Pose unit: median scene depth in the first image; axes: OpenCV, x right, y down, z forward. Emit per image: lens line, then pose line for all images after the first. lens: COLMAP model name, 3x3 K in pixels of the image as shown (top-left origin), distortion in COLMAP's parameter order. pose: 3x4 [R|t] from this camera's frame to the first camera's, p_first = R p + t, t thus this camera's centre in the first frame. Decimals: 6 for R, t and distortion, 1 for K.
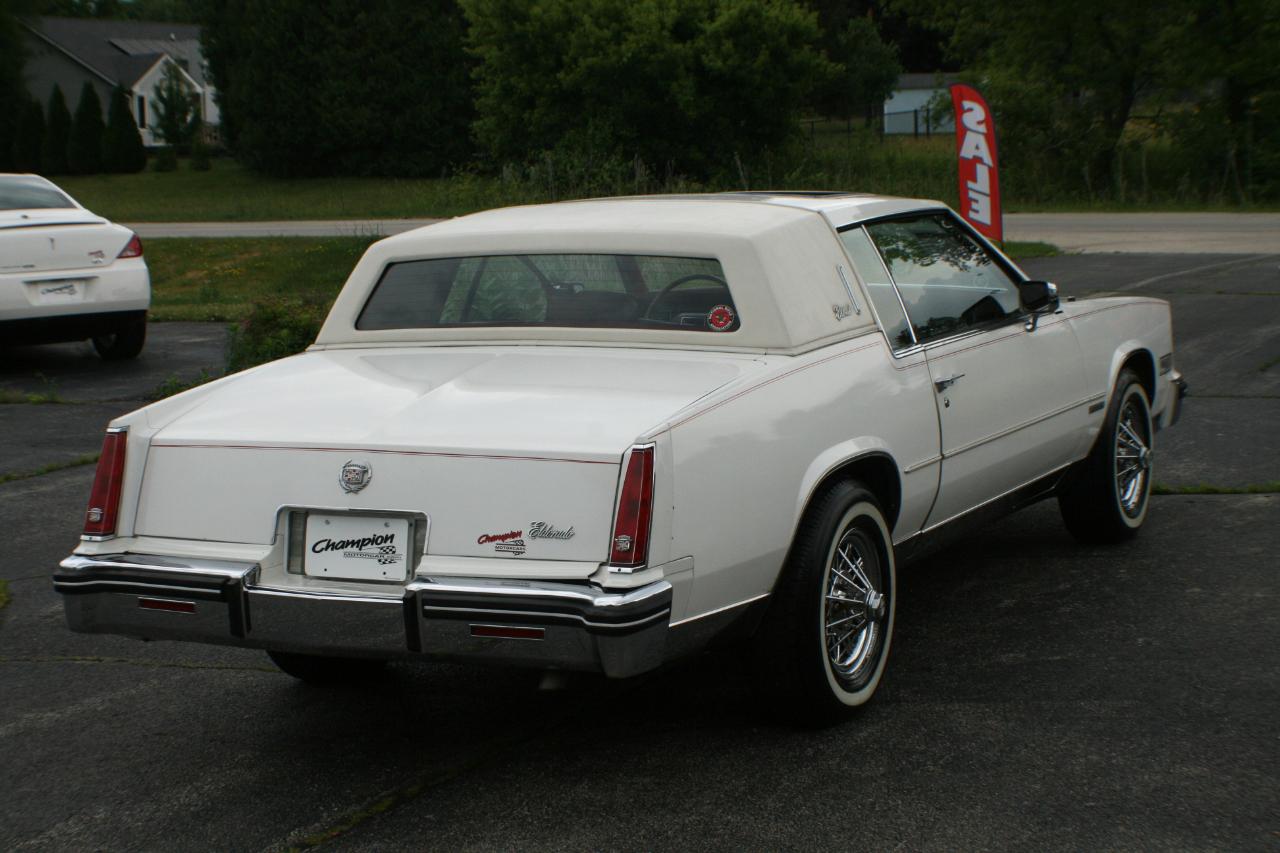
lens RADIAL K [[2335.6, 0, 620.6], [0, 2335.6, 525.7], [0, 0, 1]] dist [-0.138834, 0.120713]
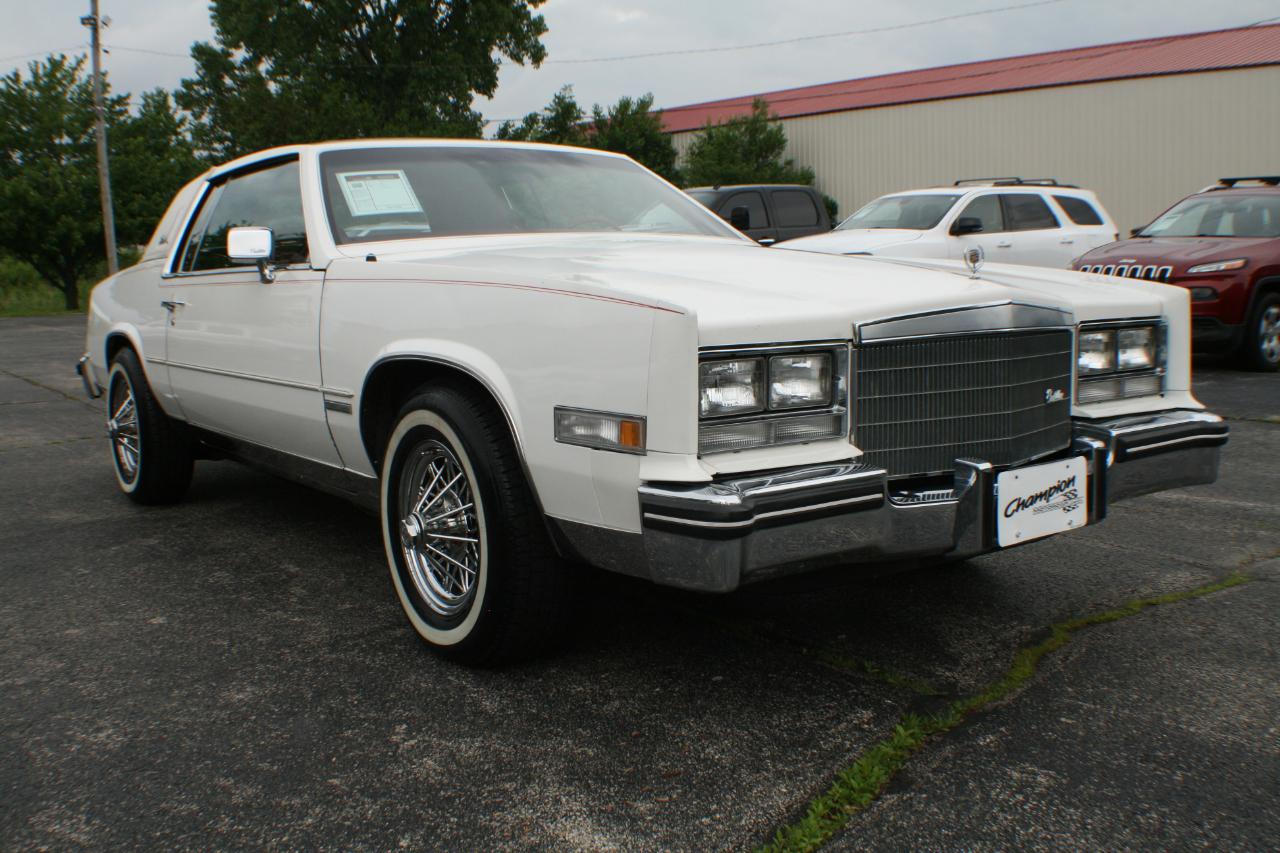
lens RADIAL K [[1317.9, 0, 643.4], [0, 1317.9, 482.5], [0, 0, 1]] dist [-0.166771, 0.007910]
pose [[-0.454252, 0.186426, -0.871149, 0.701440], [-0.111341, 0.958312, 0.263136, -0.196907], [0.883888, 0.216525, -0.414559, 1.683450]]
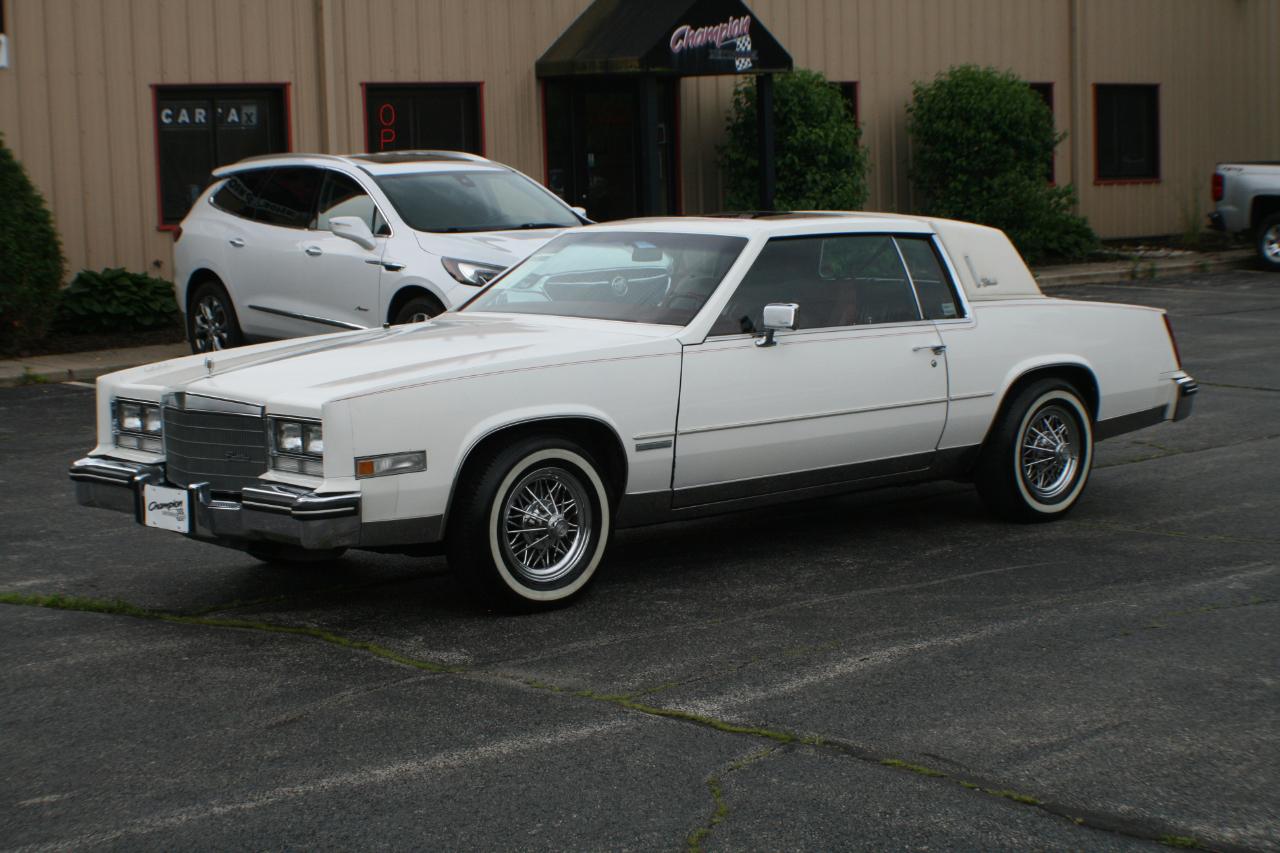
lens RADIAL K [[2196.9, 0, 636.1], [0, 2196.9, 521.9], [0, 0, 1]] dist [-0.128397, -0.013692]
pose [[-0.929150, -0.005589, 0.369660, -0.456663], [0.111371, 0.949207, 0.294284, -0.426131], [-0.352528, 0.314603, -0.881334, 2.643904]]
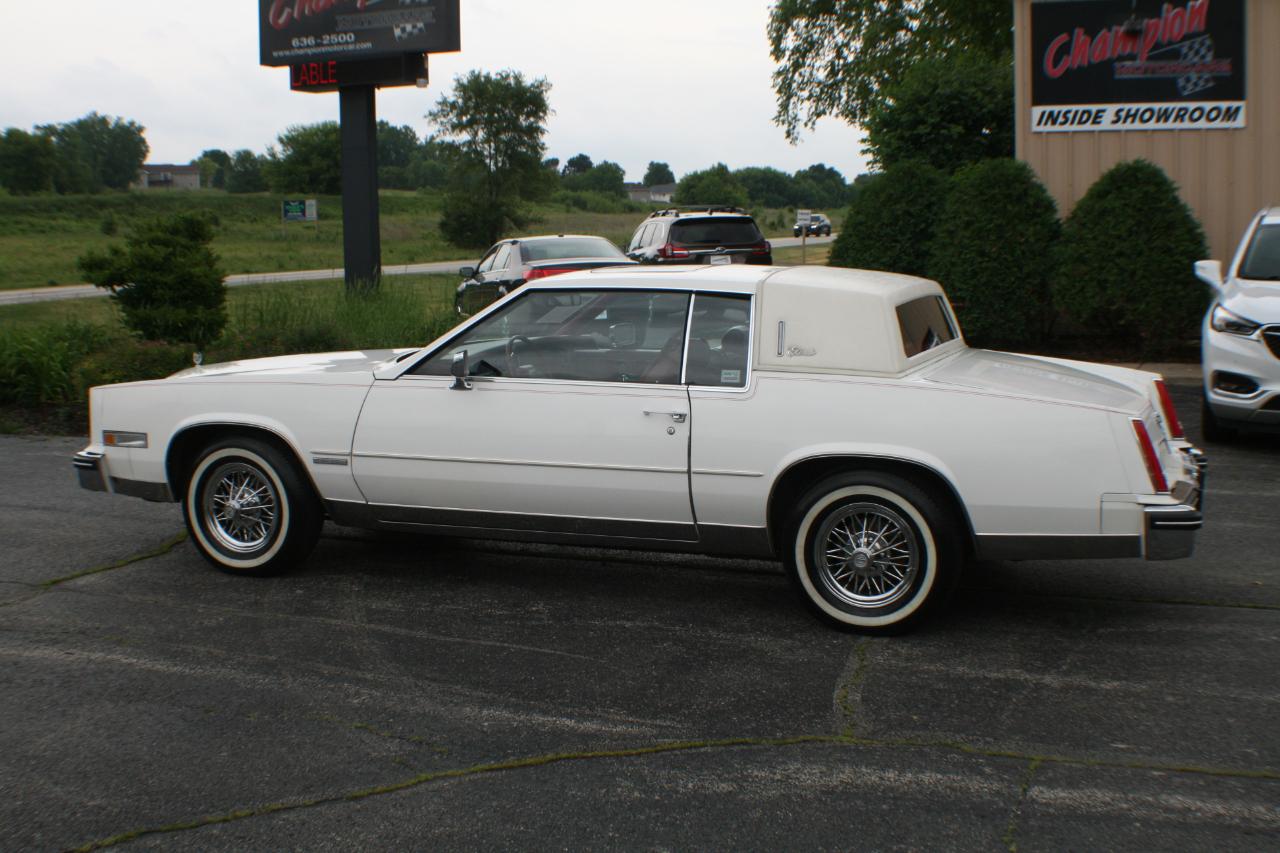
lens RADIAL K [[1572.3, 0, 645.7], [0, 1572.3, 468.5], [0, 0, 1]] dist [-0.171948, 0.043741]
pose [[-0.105630, -0.116267, 0.987585, -1.080638], [0.175132, 0.975442, 0.133569, -0.183189], [-0.978862, 0.187067, -0.082674, 1.341029]]
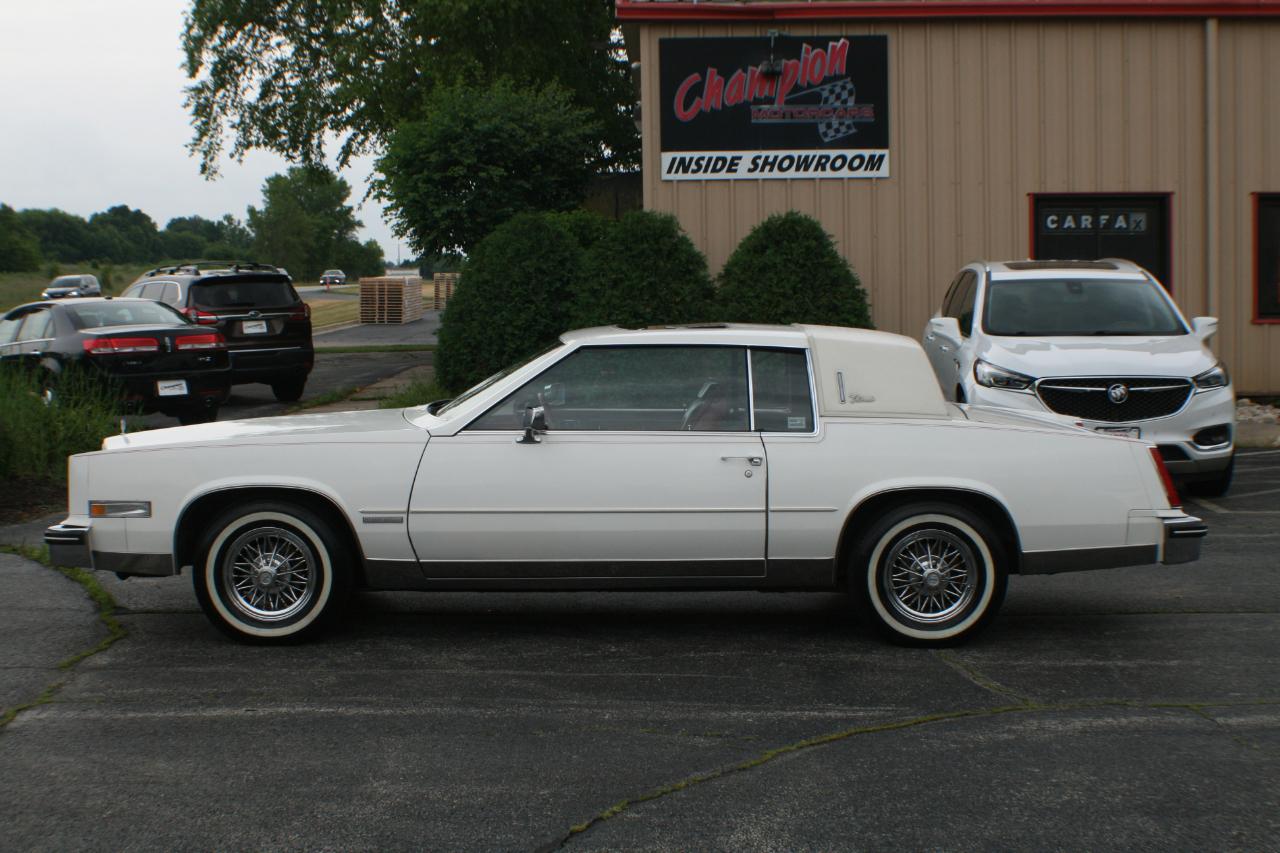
lens RADIAL K [[2025.6, 0, 641.9], [0, 2025.6, 512.1], [0, 0, 1]] dist [-0.152520, 0.014423]
pose [[-0.452778, -0.064718, 0.889271, -1.308182], [0.165667, 0.973889, 0.155227, -0.274182], [-0.876097, 0.217607, -0.430234, 1.910085]]
